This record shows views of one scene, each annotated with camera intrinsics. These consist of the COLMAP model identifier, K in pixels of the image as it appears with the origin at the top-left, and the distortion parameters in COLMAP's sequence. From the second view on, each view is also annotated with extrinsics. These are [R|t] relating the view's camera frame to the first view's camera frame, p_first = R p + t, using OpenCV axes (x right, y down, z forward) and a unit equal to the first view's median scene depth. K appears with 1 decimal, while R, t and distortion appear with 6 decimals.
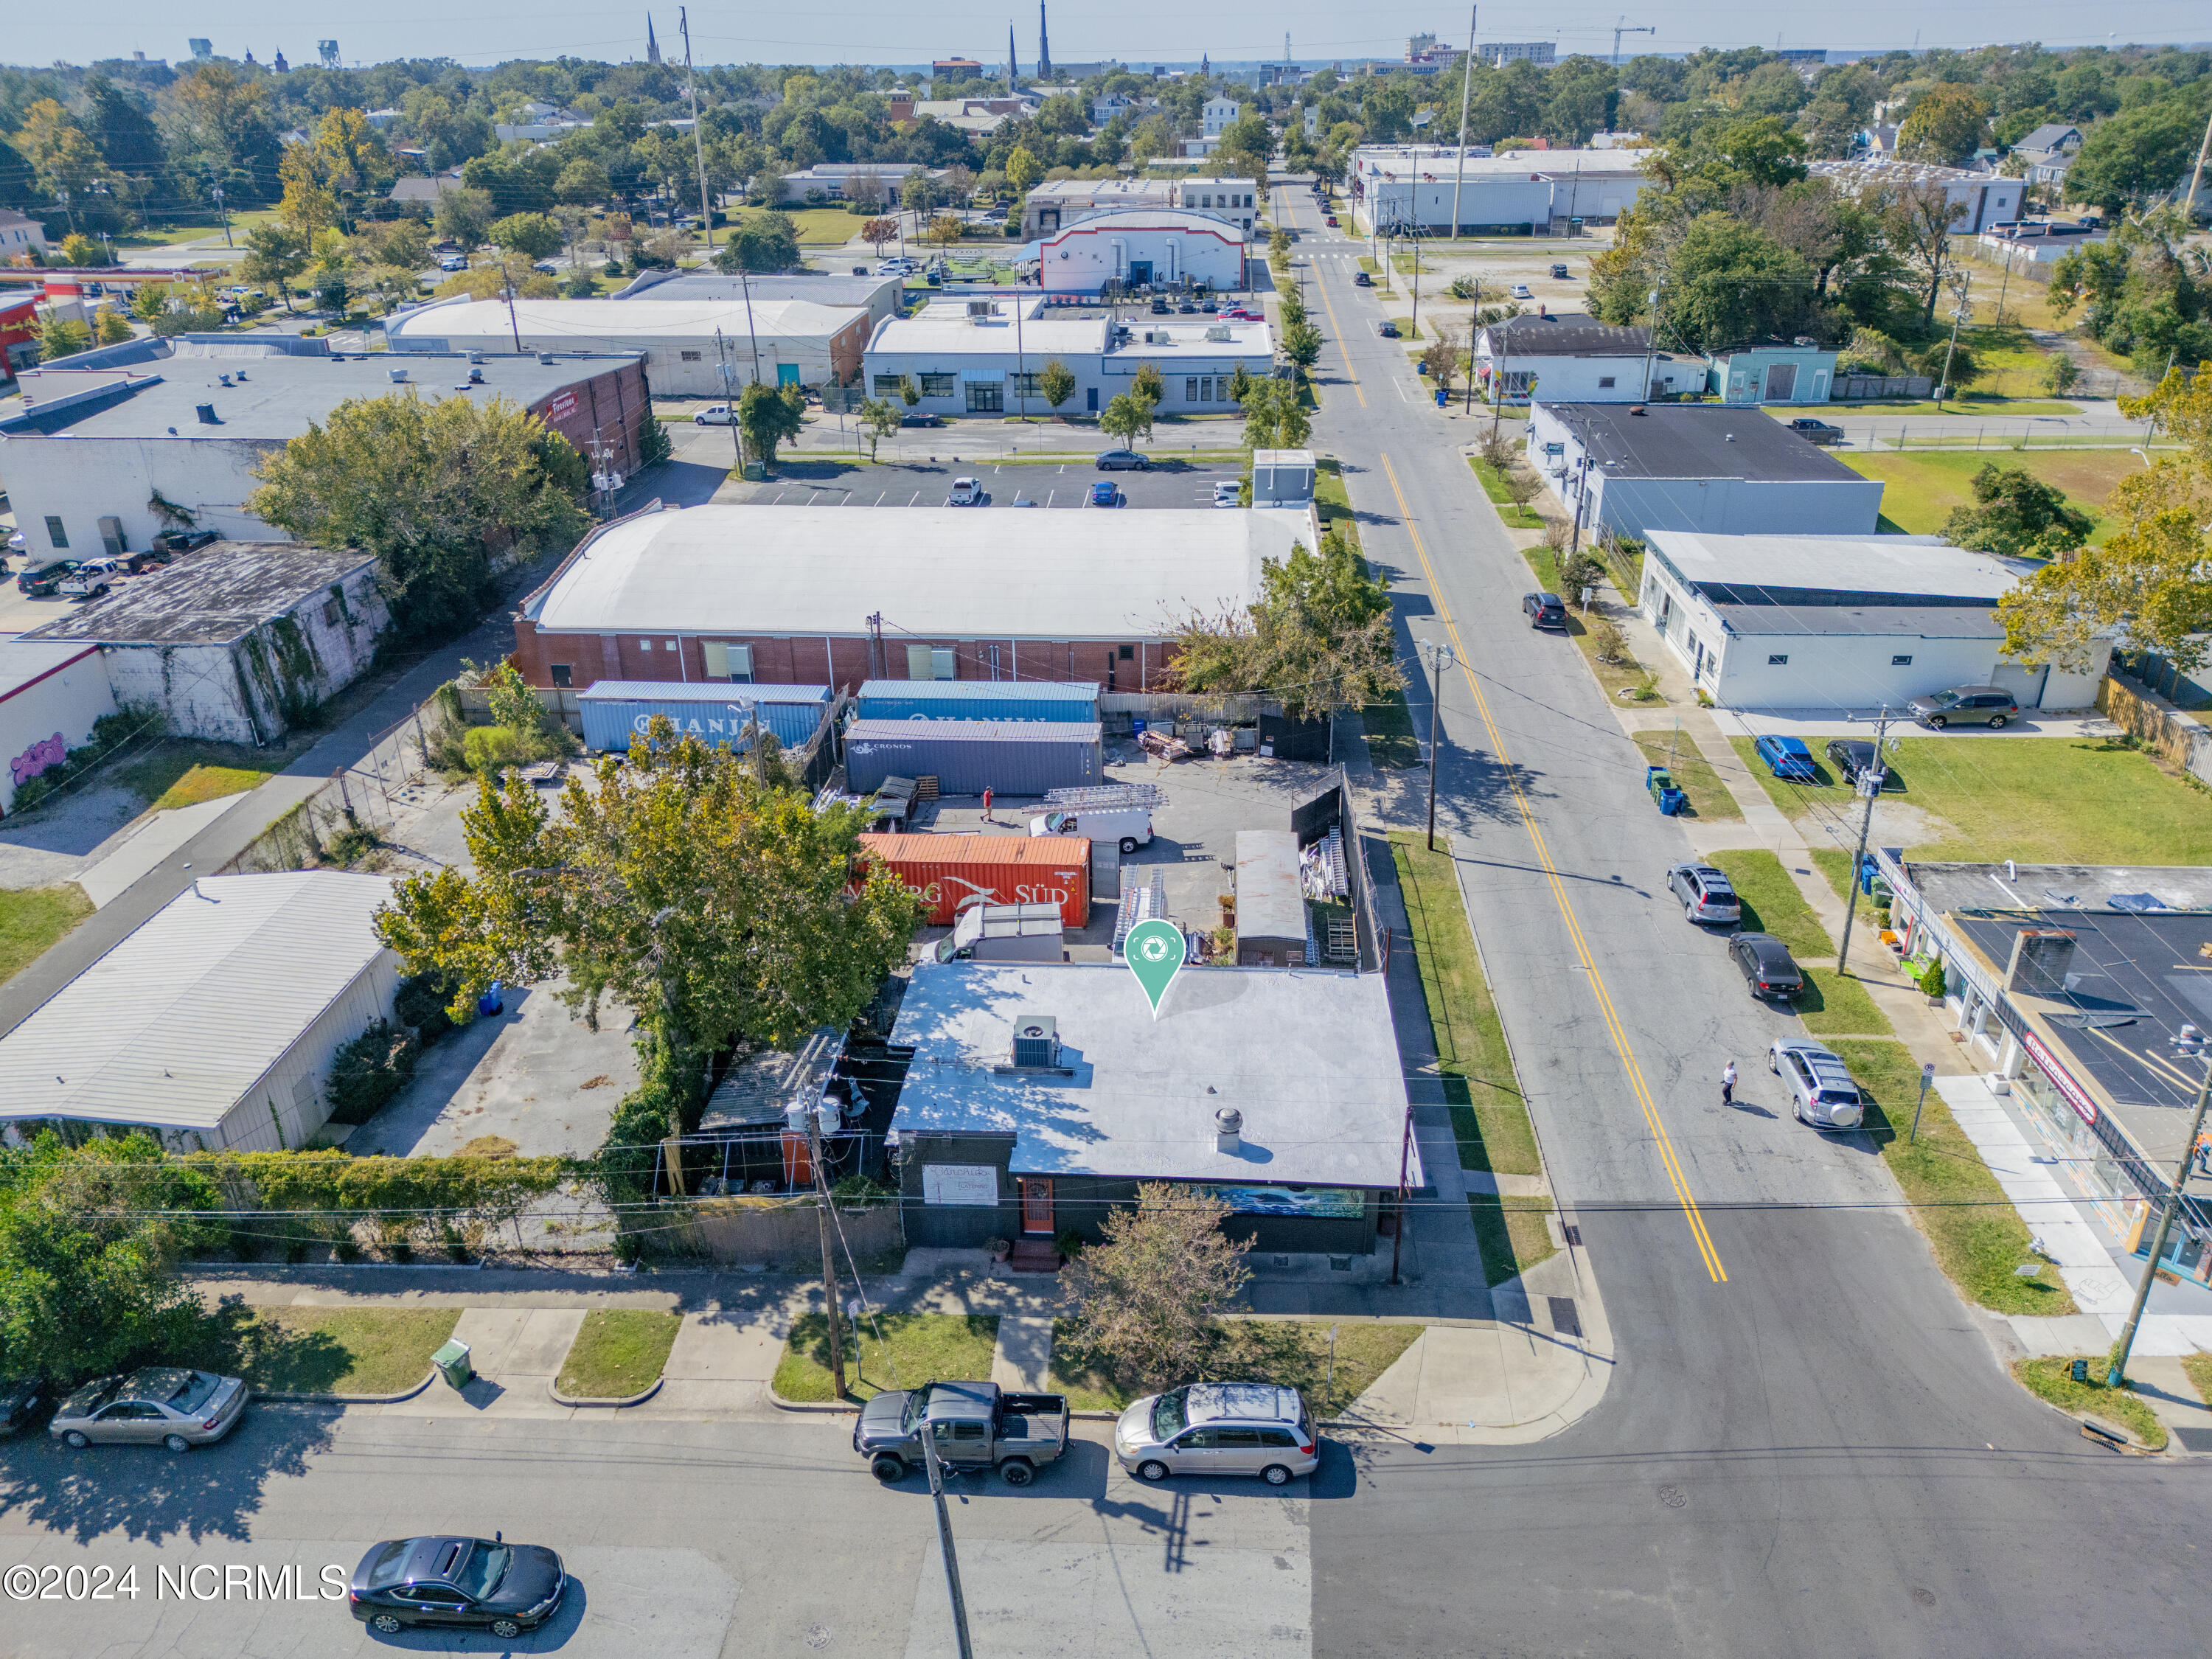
lens RADIAL K [[1573.5, 0, 1106.0], [0, 1573.5, 829.5], [0, 0, 1]] dist [0.063572, -0.057847]
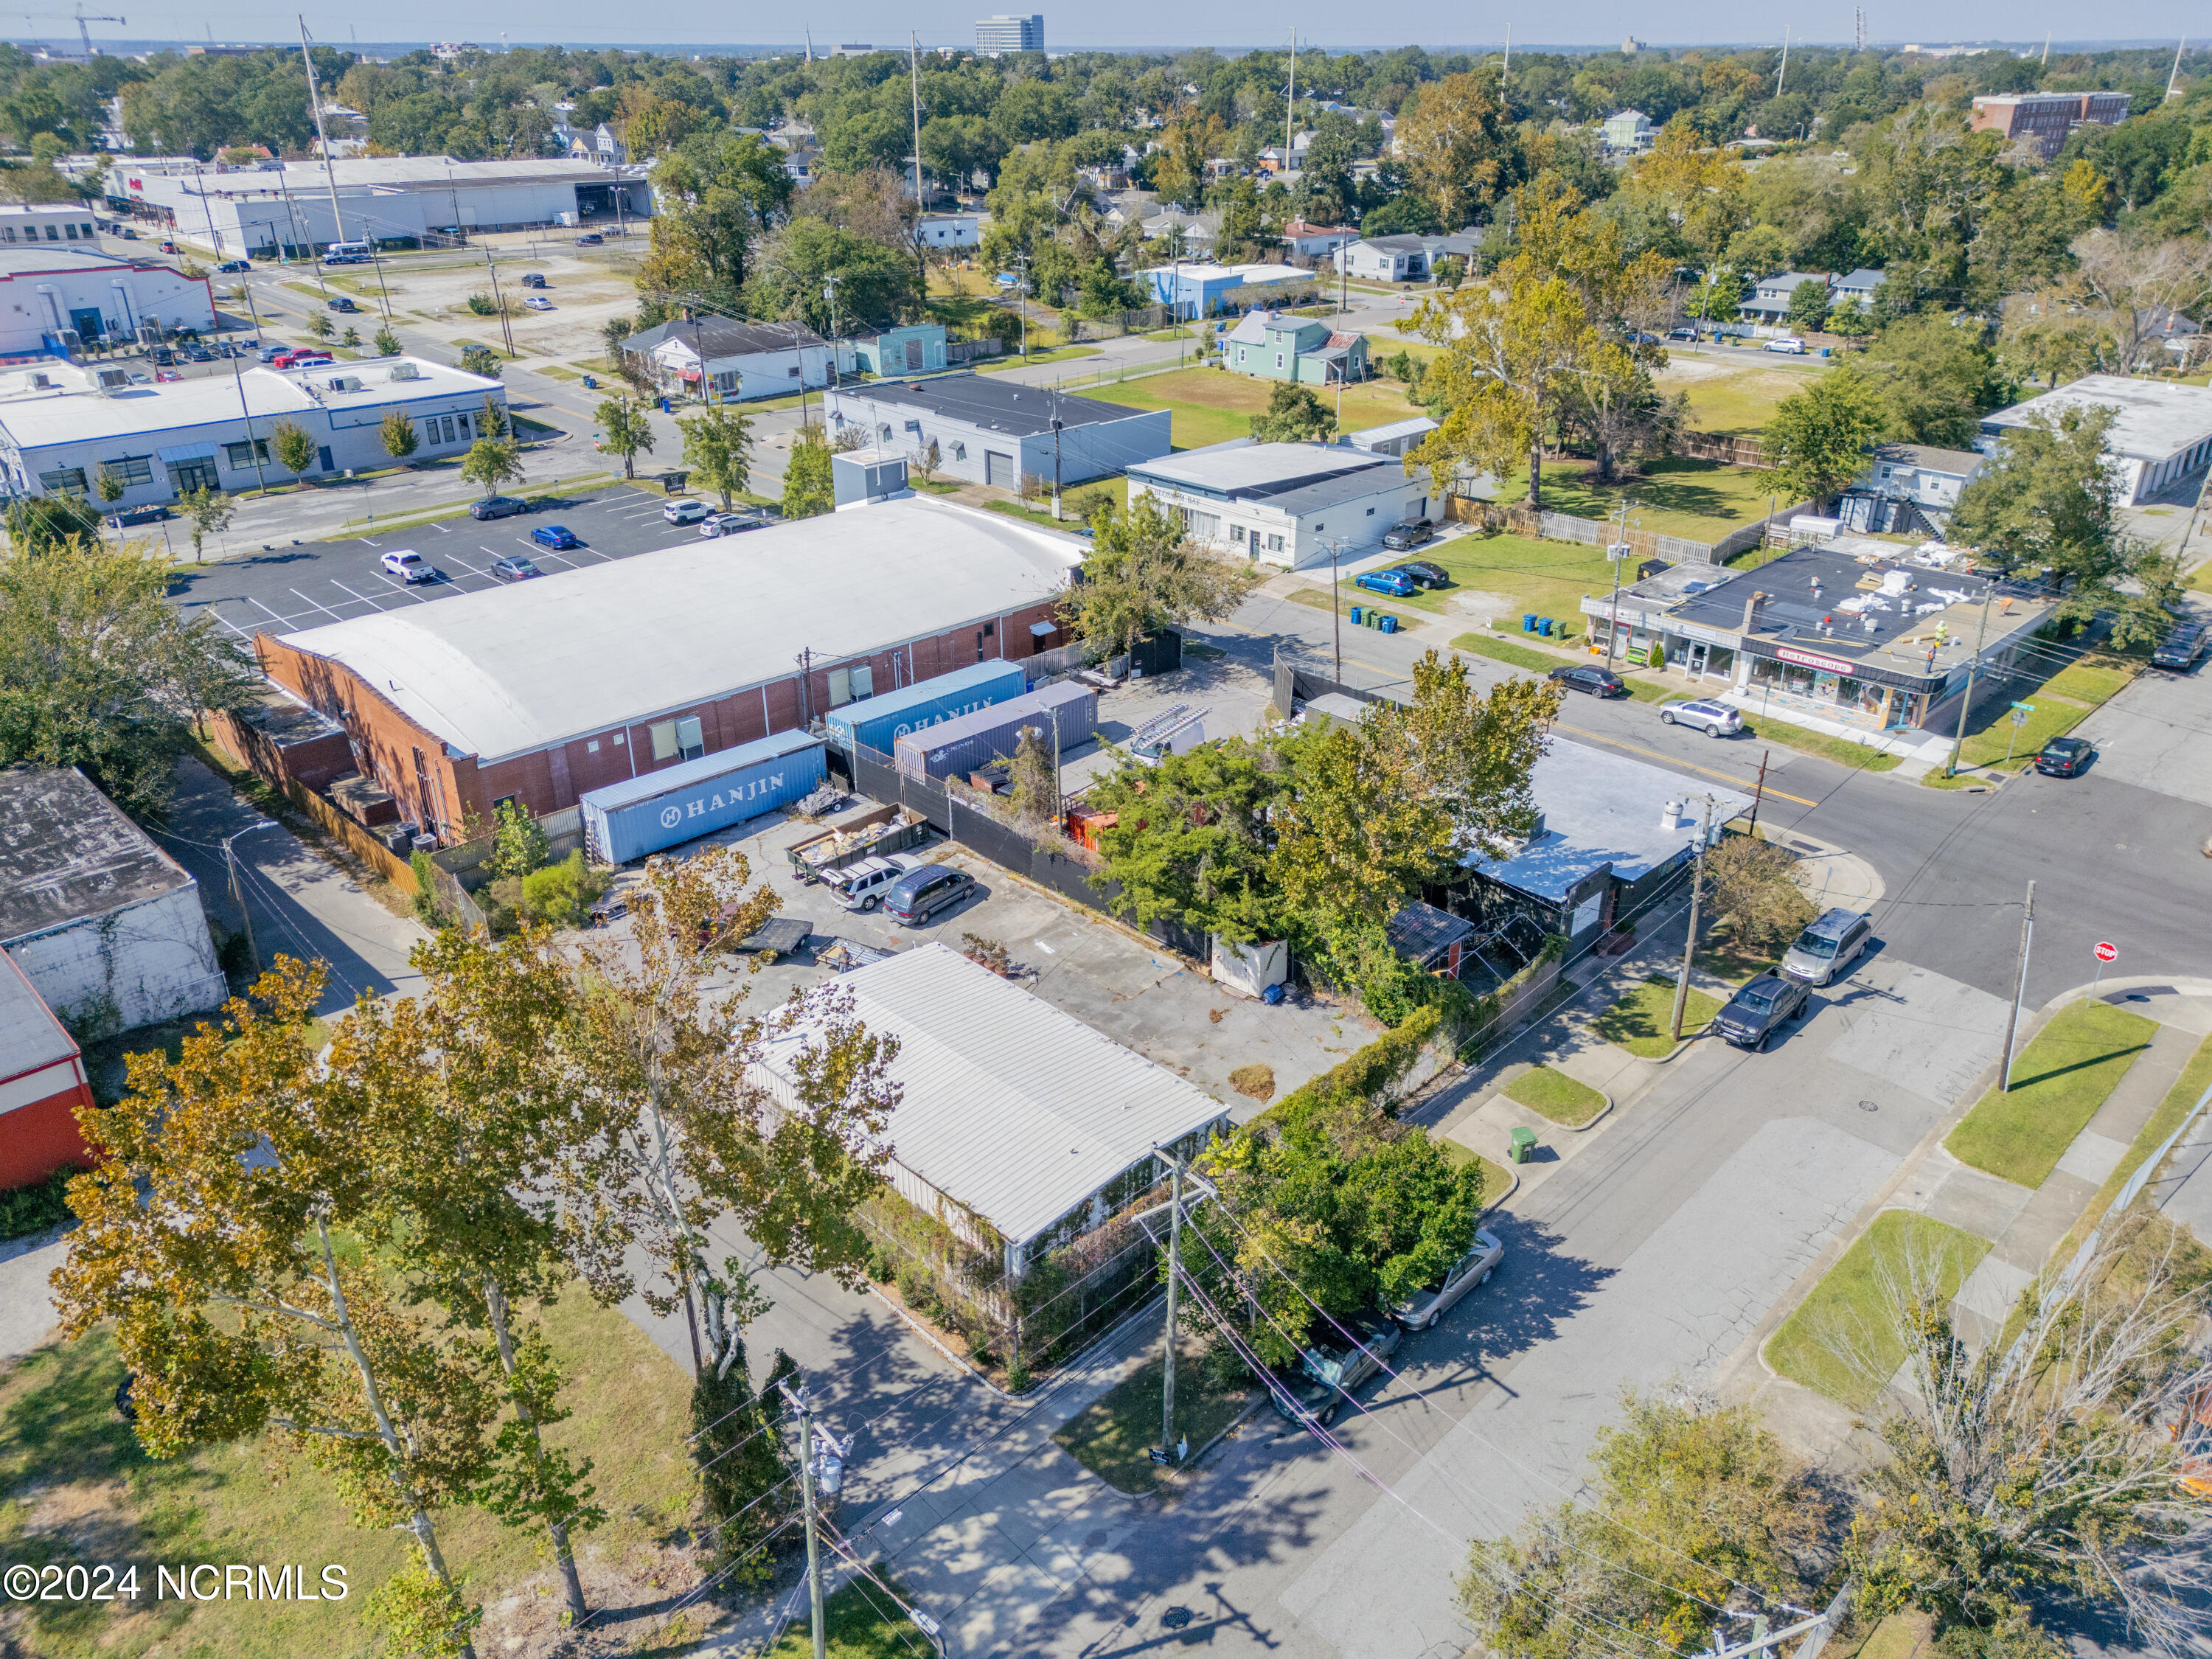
lens RADIAL K [[1596.7, 0, 1106.0], [0, 1596.7, 829.5], [0, 0, 1]] dist [0.069801, -0.075527]
pose [[0.665918, -0.317845, 0.674928, -0.780134], [0.319083, 0.939120, 0.127438, -0.100143], [-0.674344, 0.130495, 0.726796, 0.128296]]
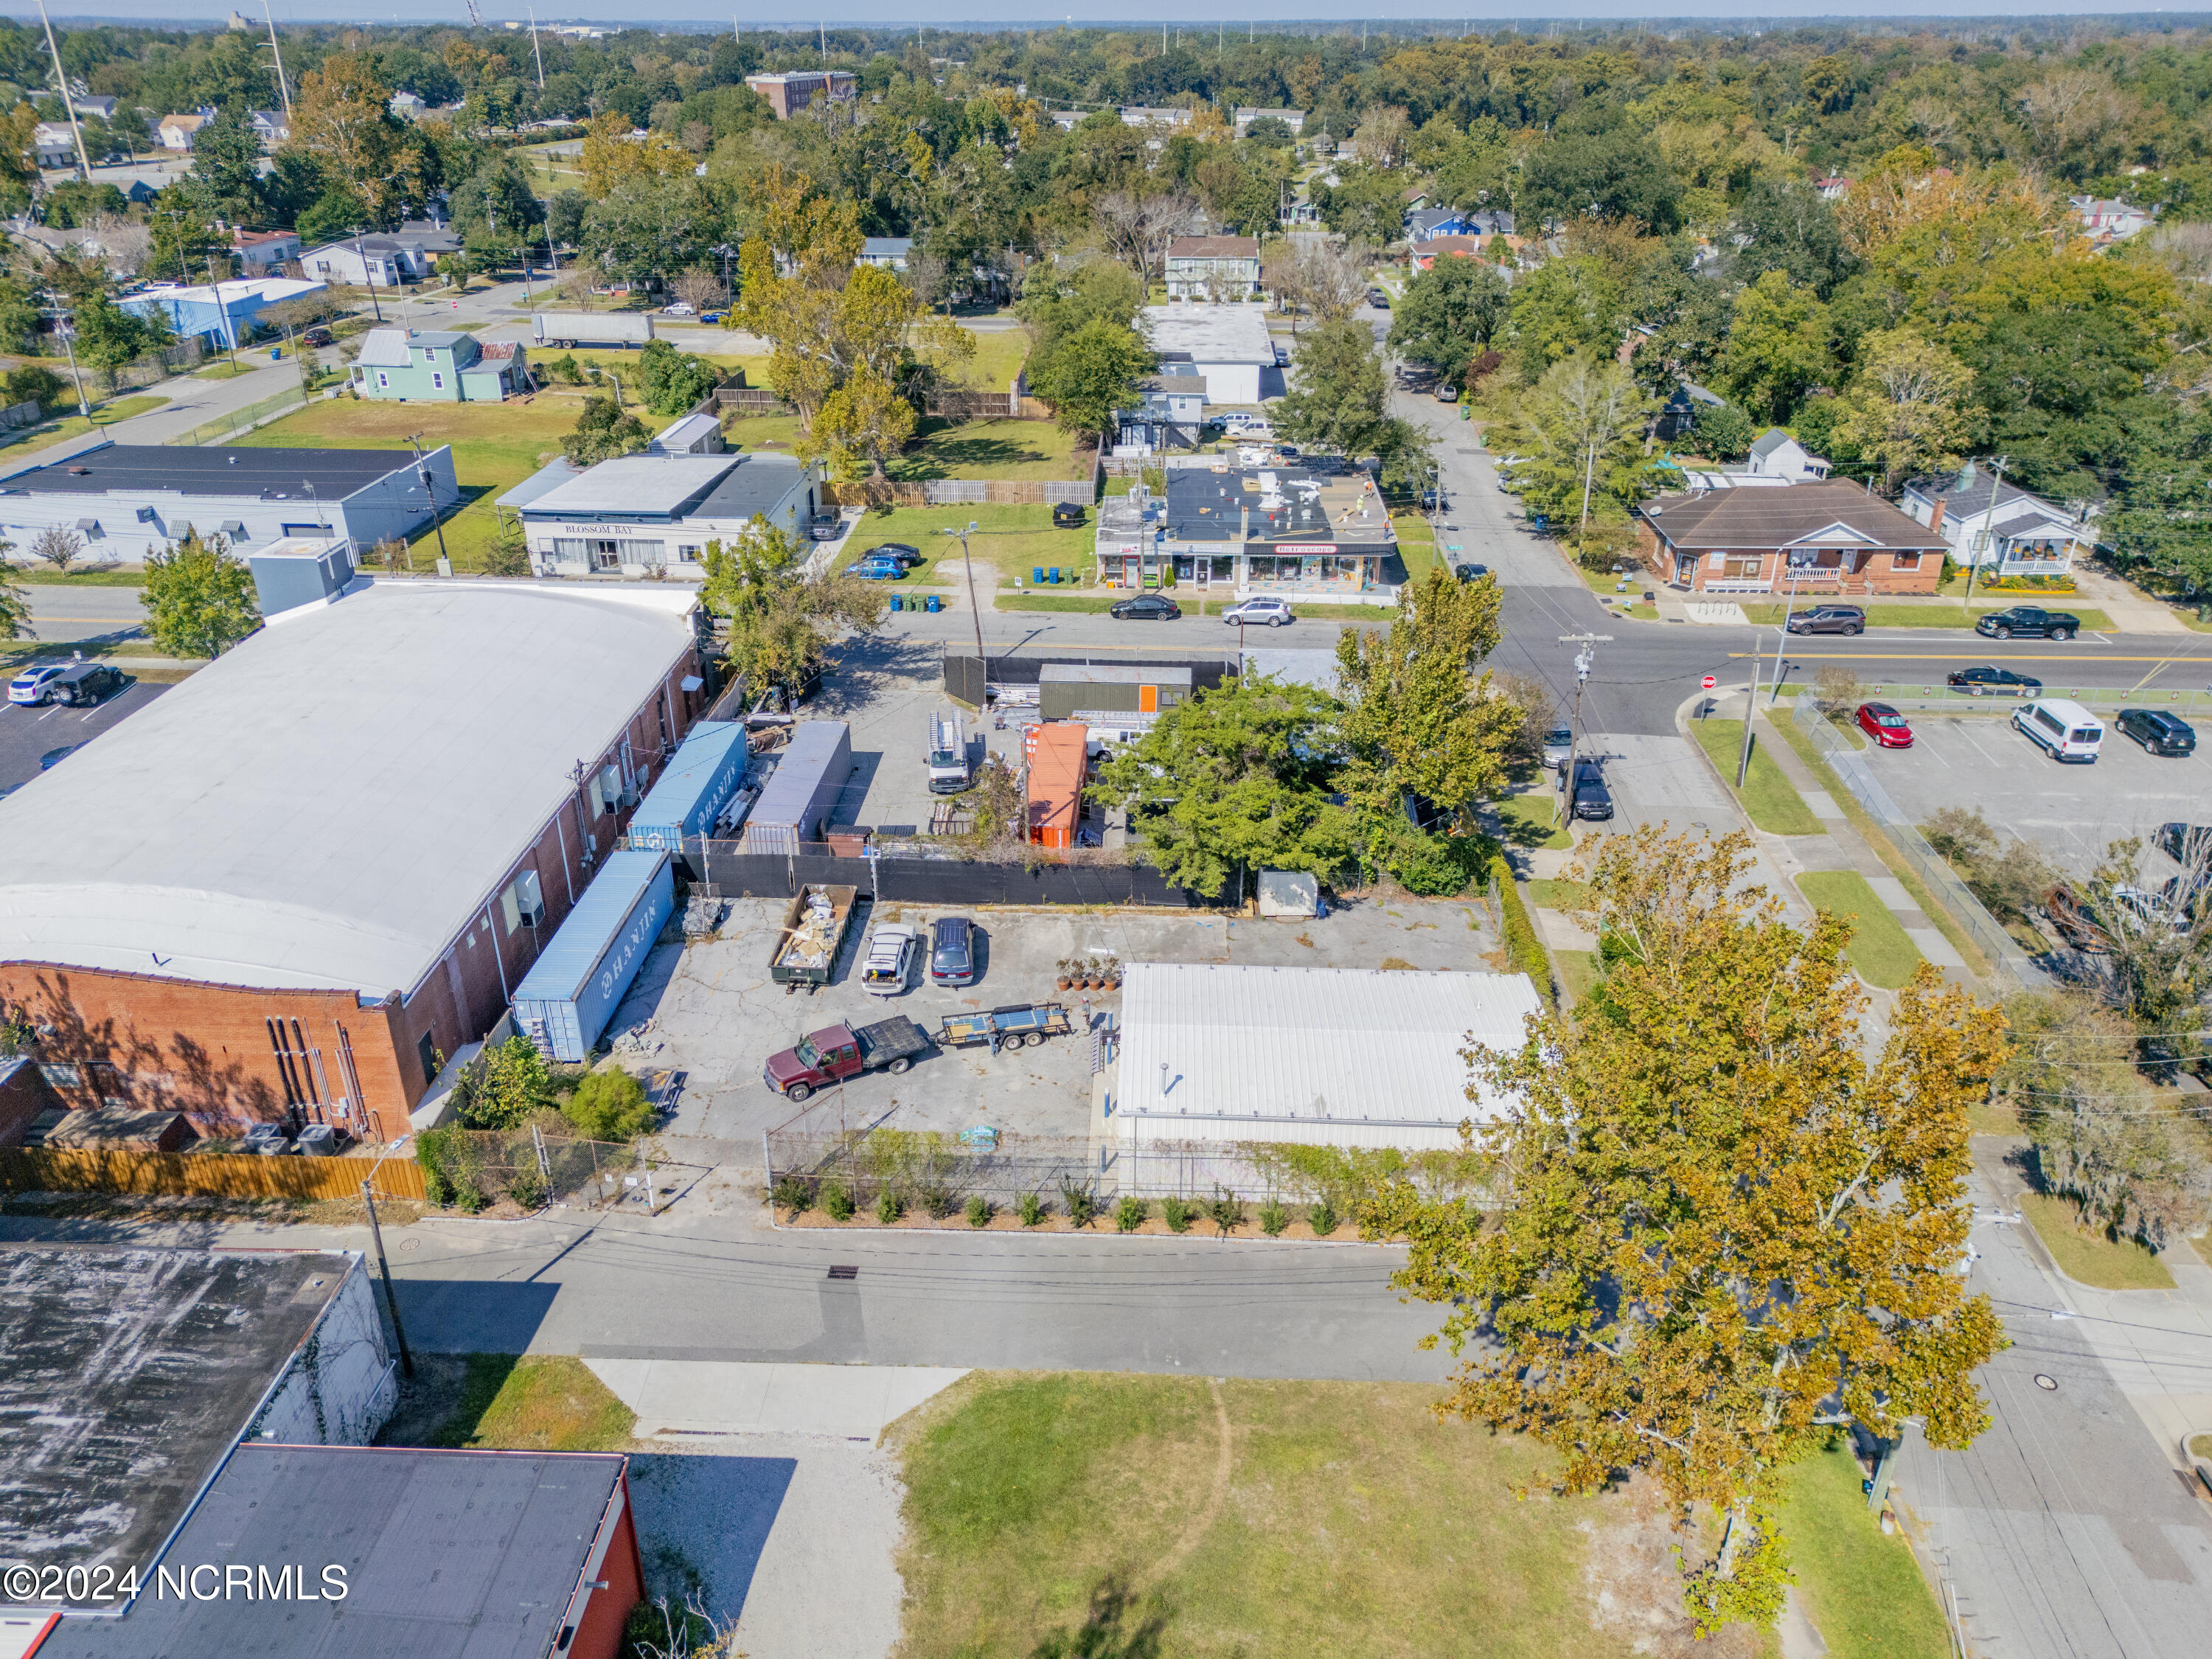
lens RADIAL K [[1575.2, 0, 1108.9], [0, 1575.2, 861.7], [0, 0, 1]] dist [0.066557, -0.068487]
pose [[-0.020033, -0.458240, 0.888603, -0.987137], [0.435159, 0.796183, 0.420391, -0.344873], [-0.900131, 0.395105, 0.183457, 0.613518]]
